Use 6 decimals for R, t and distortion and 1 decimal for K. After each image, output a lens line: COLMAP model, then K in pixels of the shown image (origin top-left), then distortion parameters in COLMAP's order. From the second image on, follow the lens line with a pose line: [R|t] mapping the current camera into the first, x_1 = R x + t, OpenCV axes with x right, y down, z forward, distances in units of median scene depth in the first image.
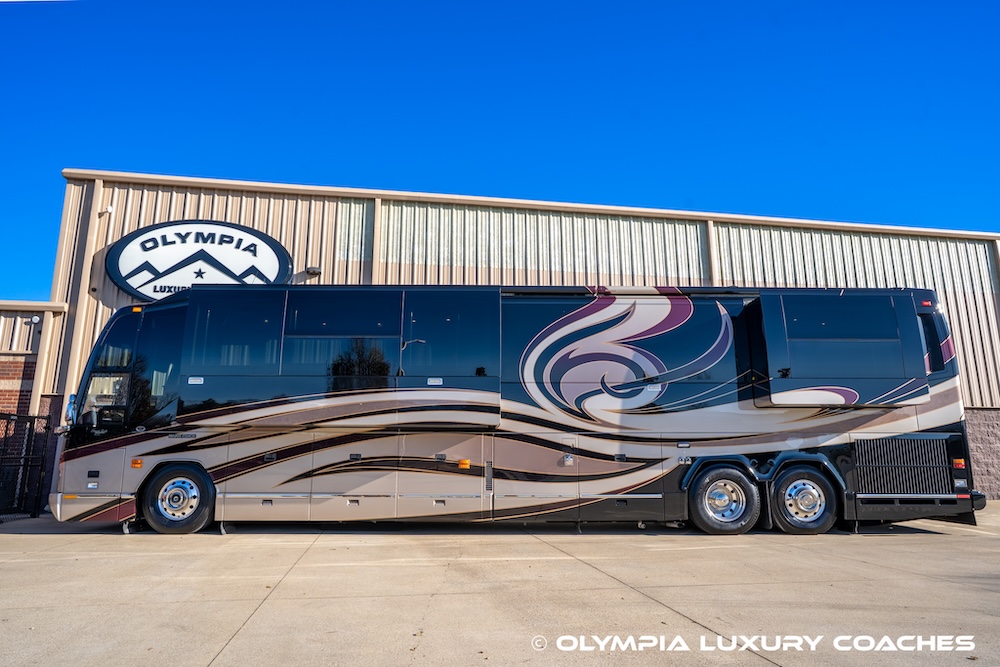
lens RADIAL K [[624.2, 0, 495.0], [0, 624.2, 327.4], [0, 0, 1]] dist [-0.023350, 0.011675]
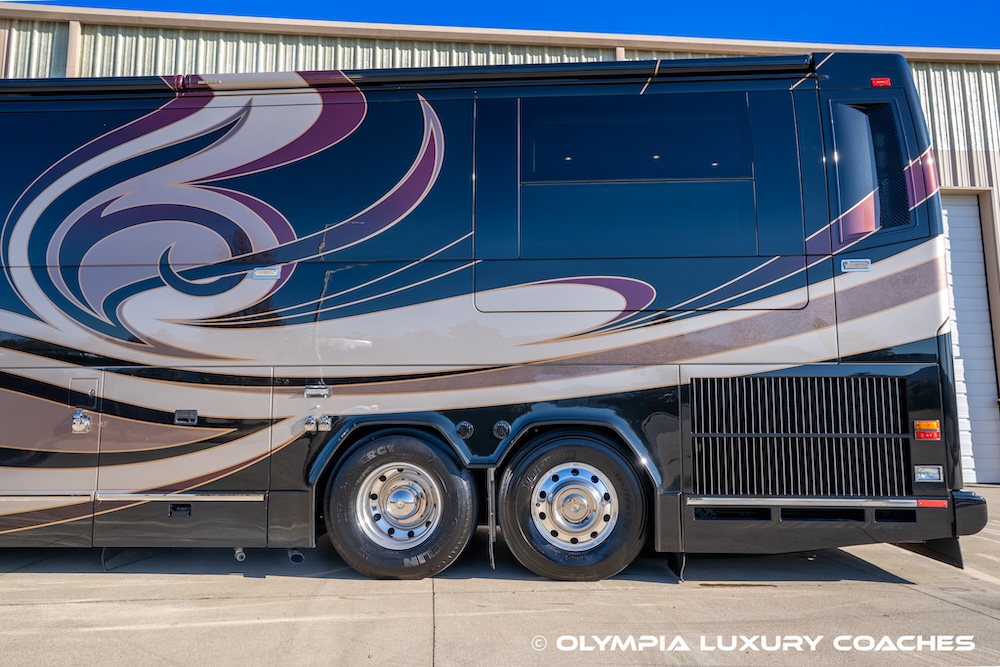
lens RADIAL K [[747.1, 0, 499.0], [0, 747.1, 329.7], [0, 0, 1]] dist [-0.023225, -0.017683]
pose [[0.996208, -0.013890, -0.085890, 0.492654], [0.019143, 0.997977, 0.060632, 0.111057], [0.084874, -0.062046, 0.994458, 0.453552]]
